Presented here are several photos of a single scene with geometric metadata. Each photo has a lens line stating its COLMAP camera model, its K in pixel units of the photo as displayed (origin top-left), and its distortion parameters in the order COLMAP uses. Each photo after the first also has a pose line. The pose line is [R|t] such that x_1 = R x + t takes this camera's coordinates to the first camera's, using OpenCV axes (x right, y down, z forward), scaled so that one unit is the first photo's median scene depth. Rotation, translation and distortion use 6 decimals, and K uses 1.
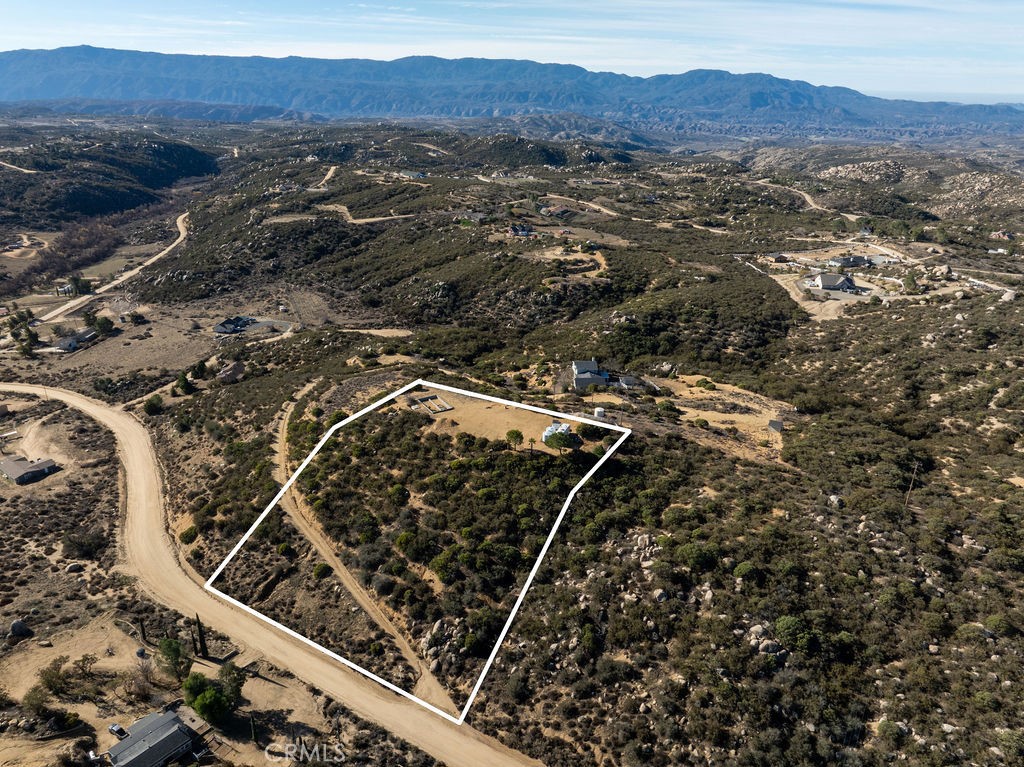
lens RADIAL K [[721.2, 0, 509.3], [0, 721.2, 380.3], [0, 0, 1]] dist [-0.043324, 0.009988]
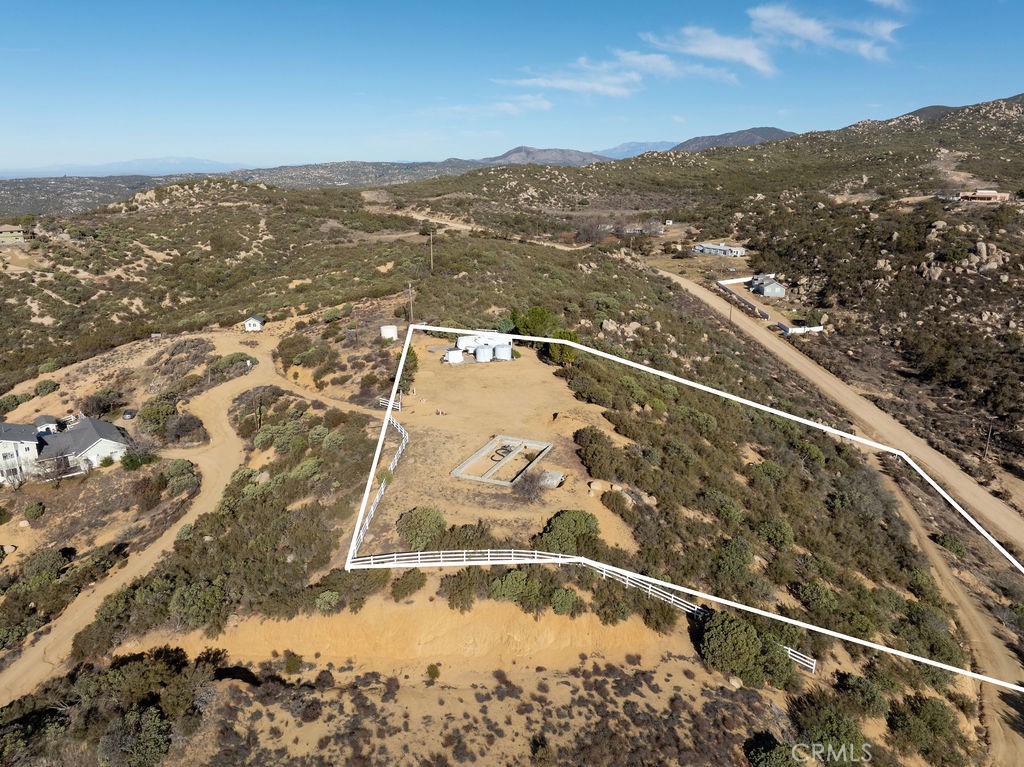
lens RADIAL K [[721.2, 0, 507.7], [0, 721.2, 383.1], [0, 0, 1]] dist [-0.043324, 0.009988]
pose [[-0.578718, -0.247151, 0.777175, -0.442961], [0.309426, 0.815170, 0.489646, -0.200537], [-0.754546, 0.523845, -0.395279, 1.362629]]
